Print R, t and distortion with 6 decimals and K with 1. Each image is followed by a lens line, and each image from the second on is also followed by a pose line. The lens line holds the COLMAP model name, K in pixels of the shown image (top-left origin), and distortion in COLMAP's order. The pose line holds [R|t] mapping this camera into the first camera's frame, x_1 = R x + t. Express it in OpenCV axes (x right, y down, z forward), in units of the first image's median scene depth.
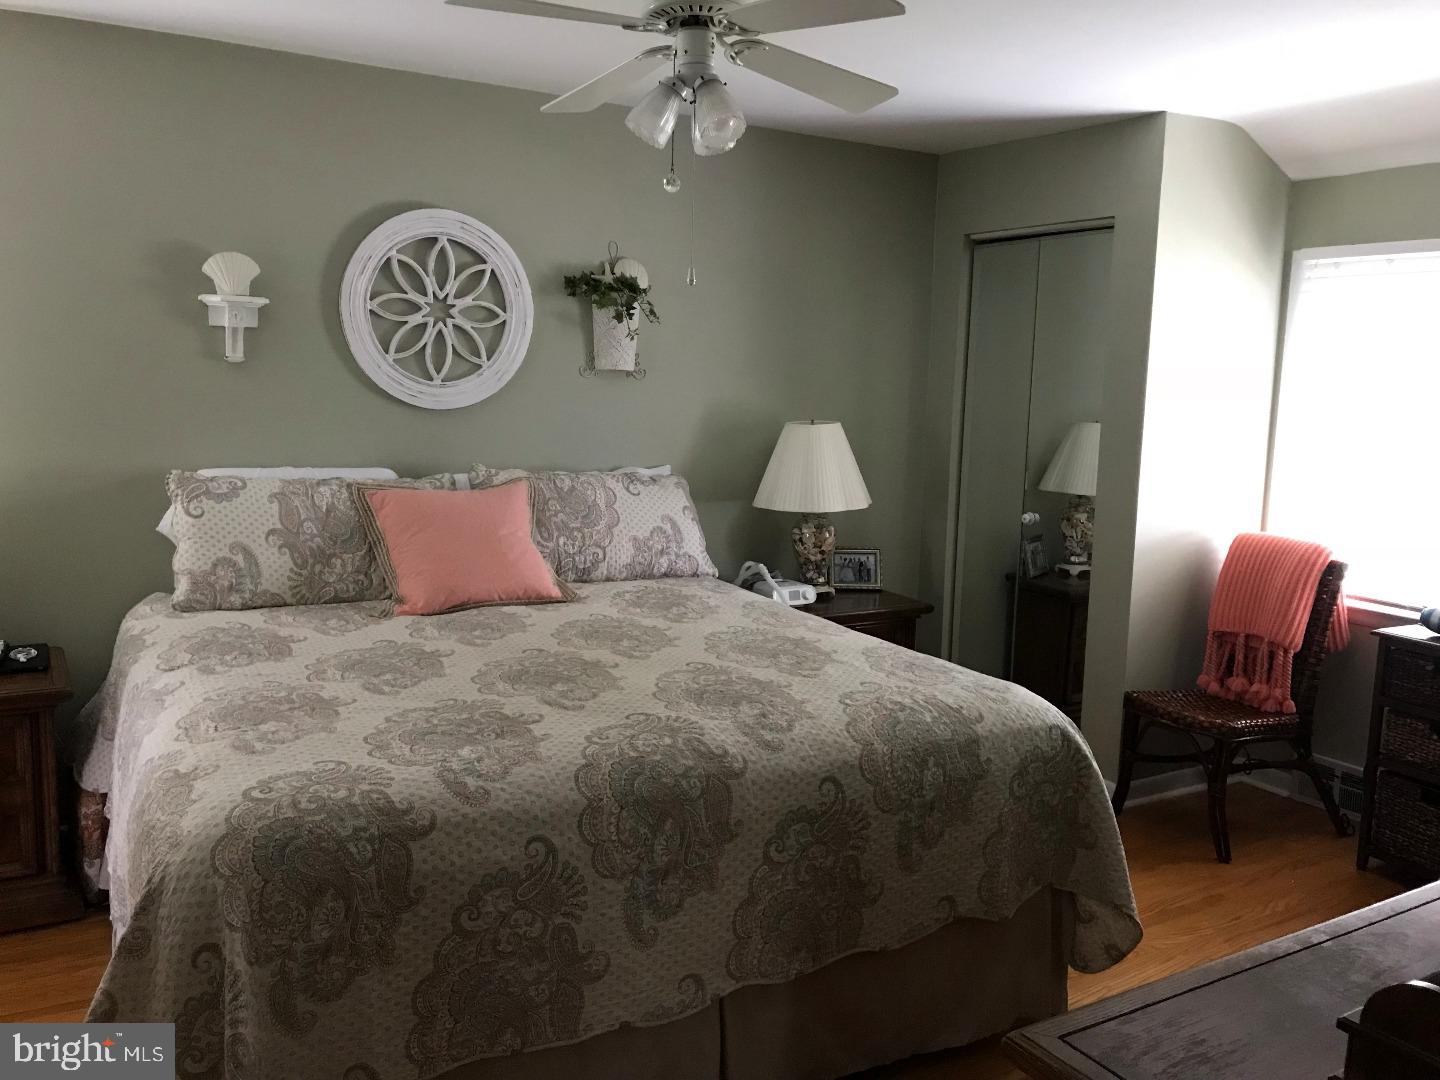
lens RADIAL K [[1185.0, 0, 719.7], [0, 1185.0, 545.2], [0, 0, 1]] dist [0.112021, -0.212867]
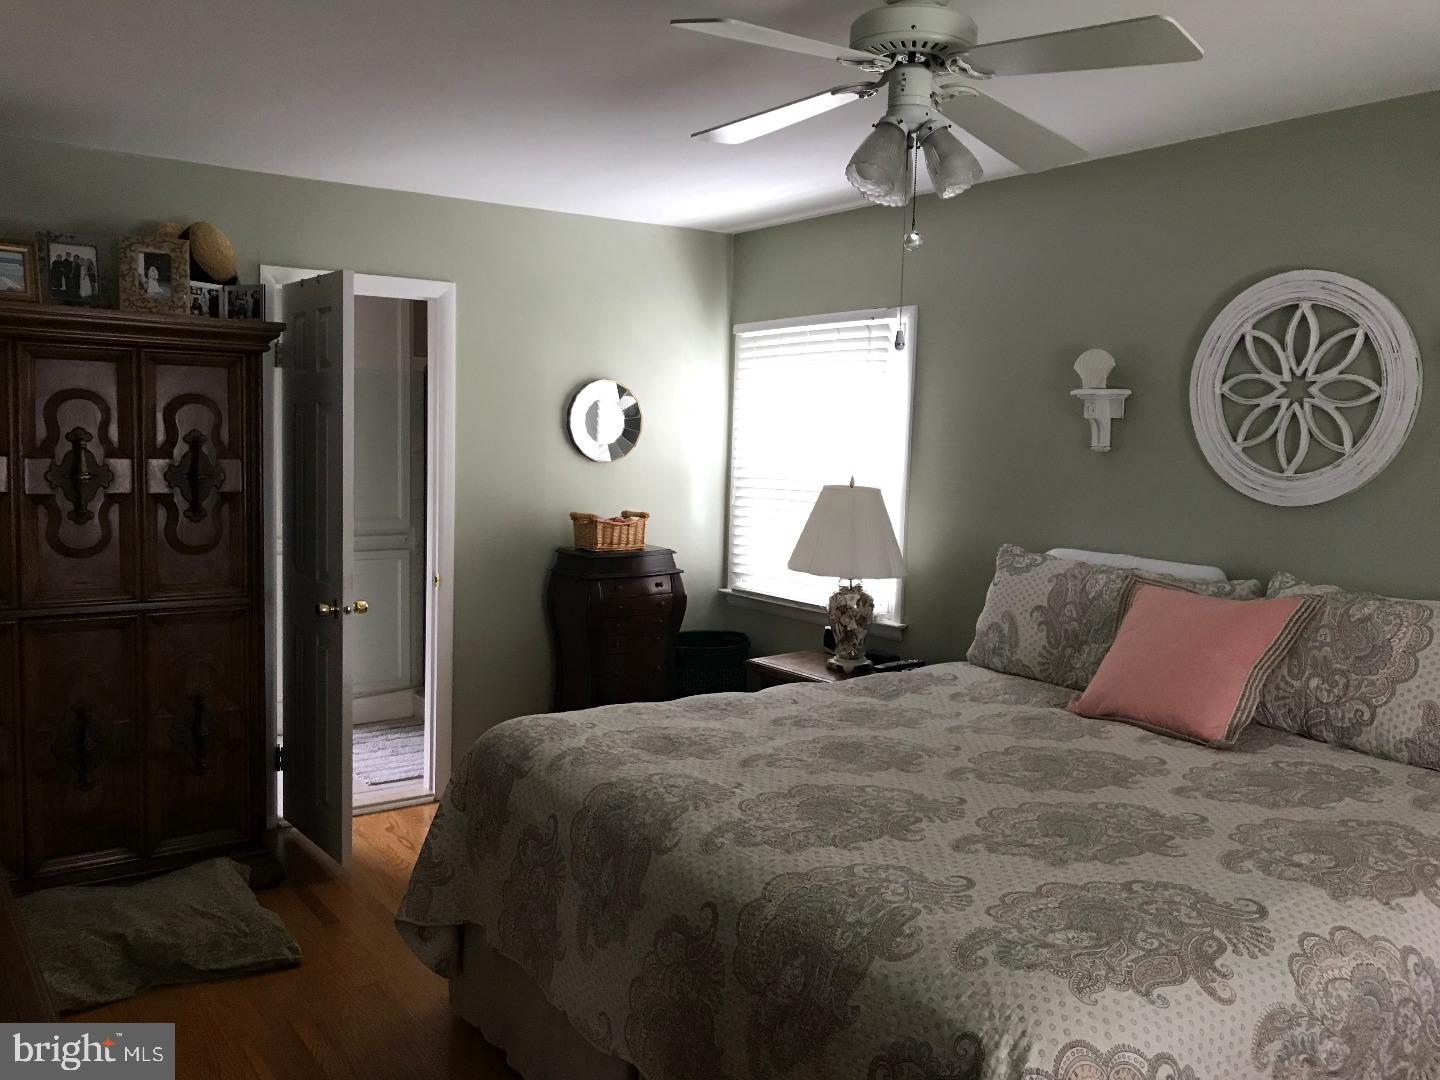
lens RADIAL K [[1185.0, 0, 719.7], [0, 1185.0, 545.2], [0, 0, 1]] dist [0.112021, -0.212867]
pose [[0.099026, 0.068594, -0.992718, 0.576232], [-0.165213, 0.984909, 0.051574, -0.066204], [0.981274, 0.158903, 0.108864, 0.534315]]
